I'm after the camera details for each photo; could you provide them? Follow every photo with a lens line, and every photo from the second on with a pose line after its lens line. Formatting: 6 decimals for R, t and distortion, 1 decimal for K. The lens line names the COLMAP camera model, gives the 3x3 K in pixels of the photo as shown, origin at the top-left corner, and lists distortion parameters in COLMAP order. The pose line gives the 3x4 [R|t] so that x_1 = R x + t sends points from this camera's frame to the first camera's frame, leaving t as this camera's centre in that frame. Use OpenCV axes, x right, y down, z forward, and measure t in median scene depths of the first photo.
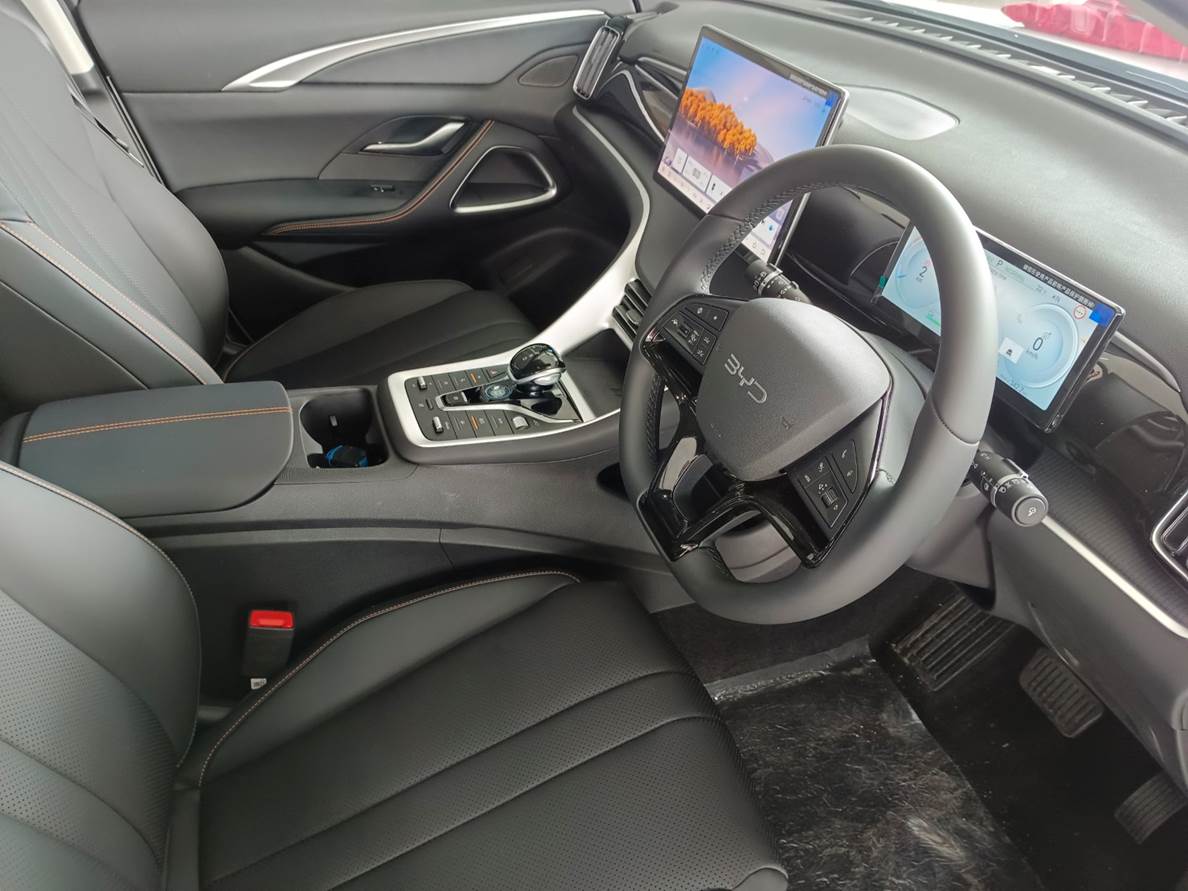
lens RADIAL K [[908.6, 0, 594.7], [0, 908.6, 425.1], [0, 0, 1]] dist [-0.023400, -0.000554]
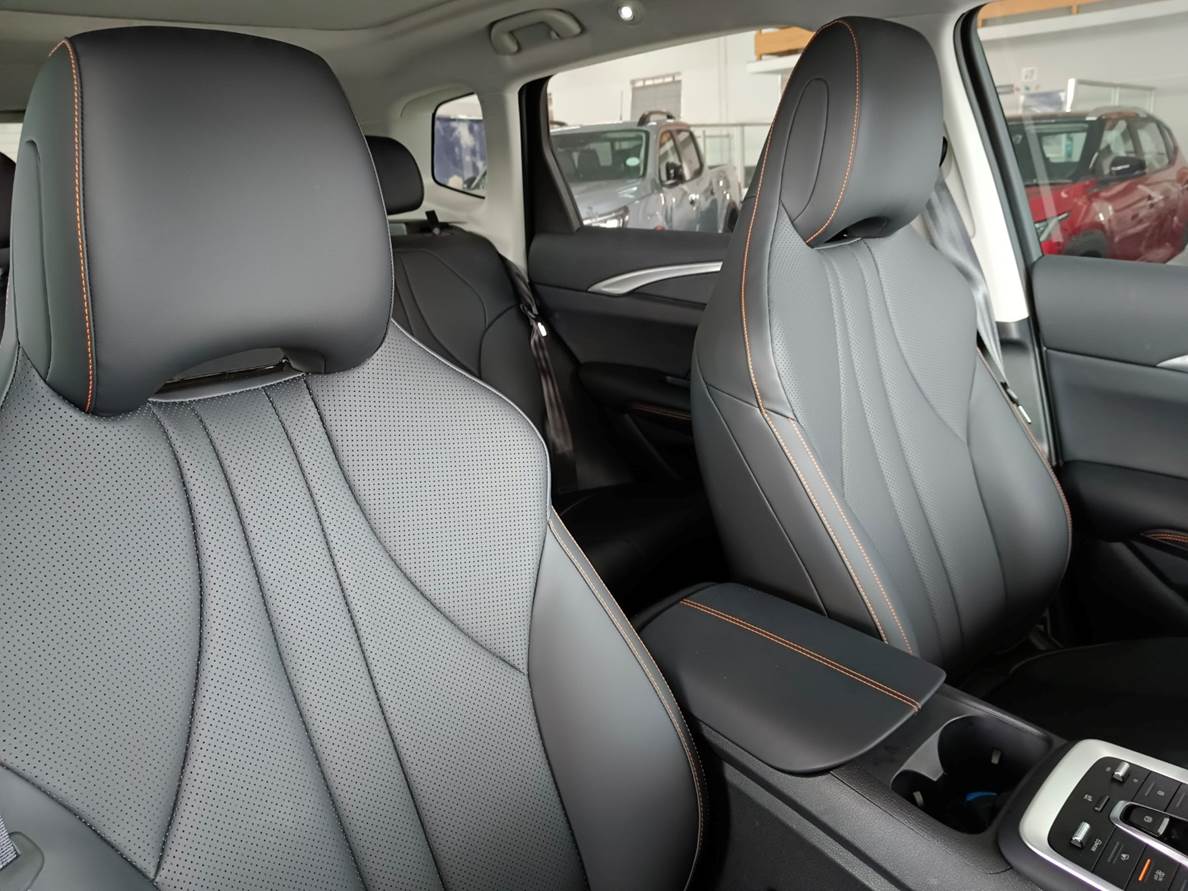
lens RADIAL K [[908.6, 0, 594.7], [0, 908.6, 425.1], [0, 0, 1]] dist [-0.023400, -0.000554]
pose [[0.426506, 0.202630, -0.881495, 0.173371], [-0.461155, 0.887112, -0.019206, -0.082563], [0.778093, 0.414697, 0.471802, 0.289388]]
